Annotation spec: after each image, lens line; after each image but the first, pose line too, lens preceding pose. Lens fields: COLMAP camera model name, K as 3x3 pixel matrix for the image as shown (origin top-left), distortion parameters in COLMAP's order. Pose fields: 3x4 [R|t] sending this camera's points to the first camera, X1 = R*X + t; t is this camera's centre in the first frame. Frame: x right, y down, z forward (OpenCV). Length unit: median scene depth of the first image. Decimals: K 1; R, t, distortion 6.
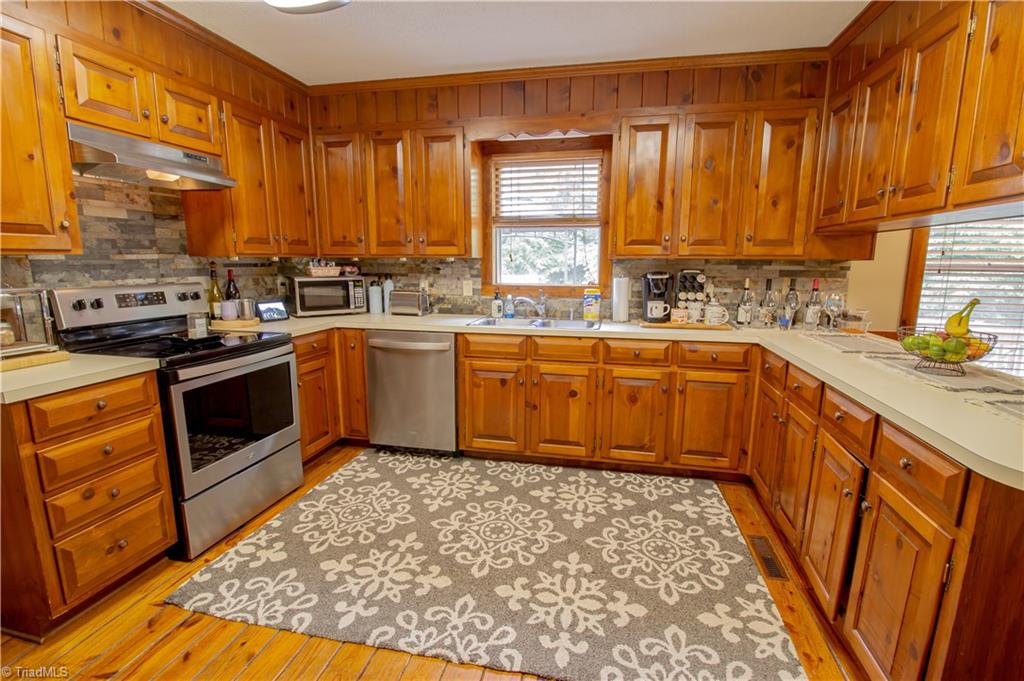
lens RADIAL K [[482.1, 0, 511.5], [0, 482.1, 346.4], [0, 0, 1]] dist [-0.007146, -0.008335]
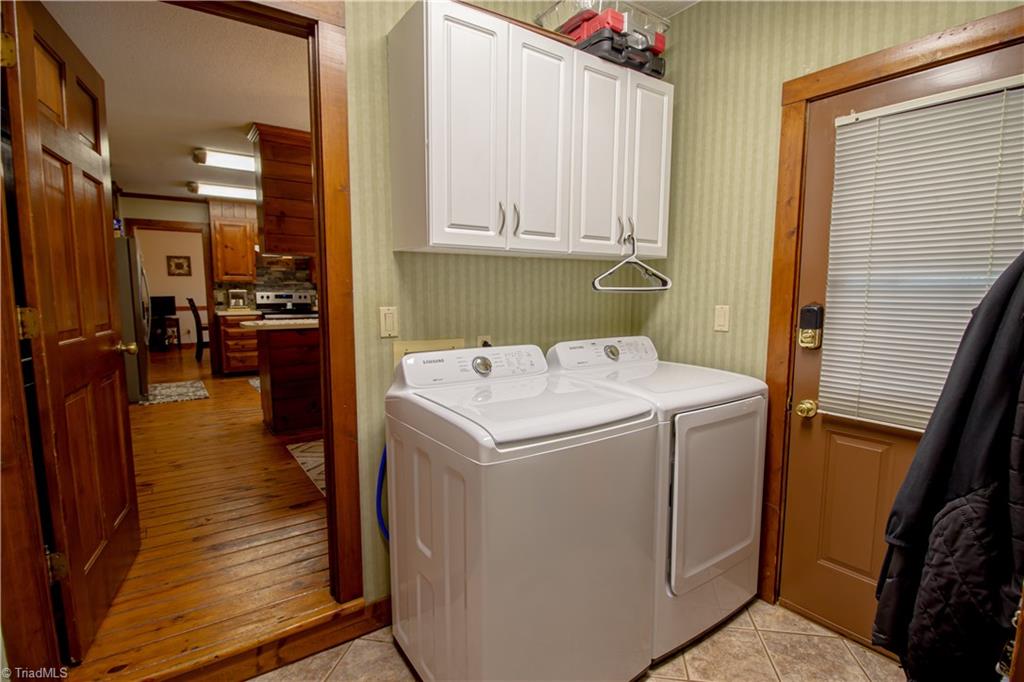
lens RADIAL K [[482.1, 0, 509.4], [0, 482.1, 343.9], [0, 0, 1]] dist [-0.007146, -0.008335]
pose [[0.741108, 0.066858, -0.668049, 1.552825], [-0.112799, 0.993285, -0.025729, 0.077331], [0.661842, 0.094423, 0.743673, -0.195116]]
